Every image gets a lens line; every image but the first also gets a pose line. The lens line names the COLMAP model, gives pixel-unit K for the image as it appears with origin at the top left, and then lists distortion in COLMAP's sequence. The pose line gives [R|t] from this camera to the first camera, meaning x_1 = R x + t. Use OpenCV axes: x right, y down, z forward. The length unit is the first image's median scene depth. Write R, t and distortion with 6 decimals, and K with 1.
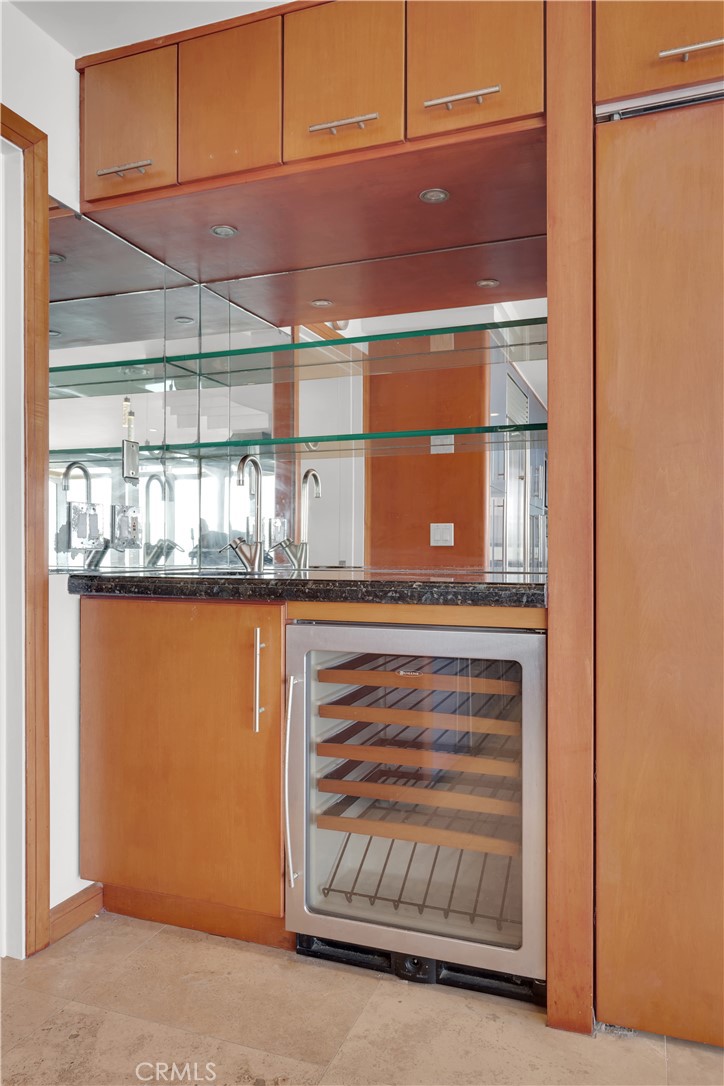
lens RADIAL K [[766.6, 0, 360.5], [0, 766.6, 552.3], [0, 0, 1]] dist [0.016962, -0.000523]
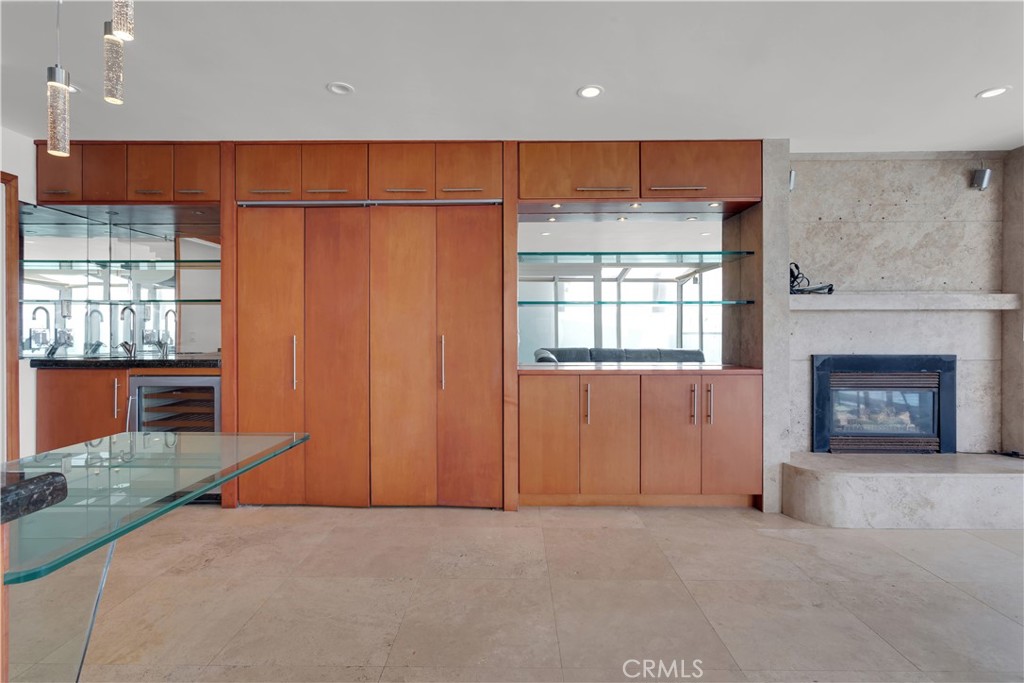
lens RADIAL K [[515.8, 0, 482.5], [0, 515.8, 335.1], [0, 0, 1]] dist [0.016667, -0.000641]
pose [[0.957856, -0.004144, 0.287220, 0.508391], [0.005469, 0.999978, -0.003811, -0.032853], [-0.287198, 0.005222, 0.957857, -0.968794]]
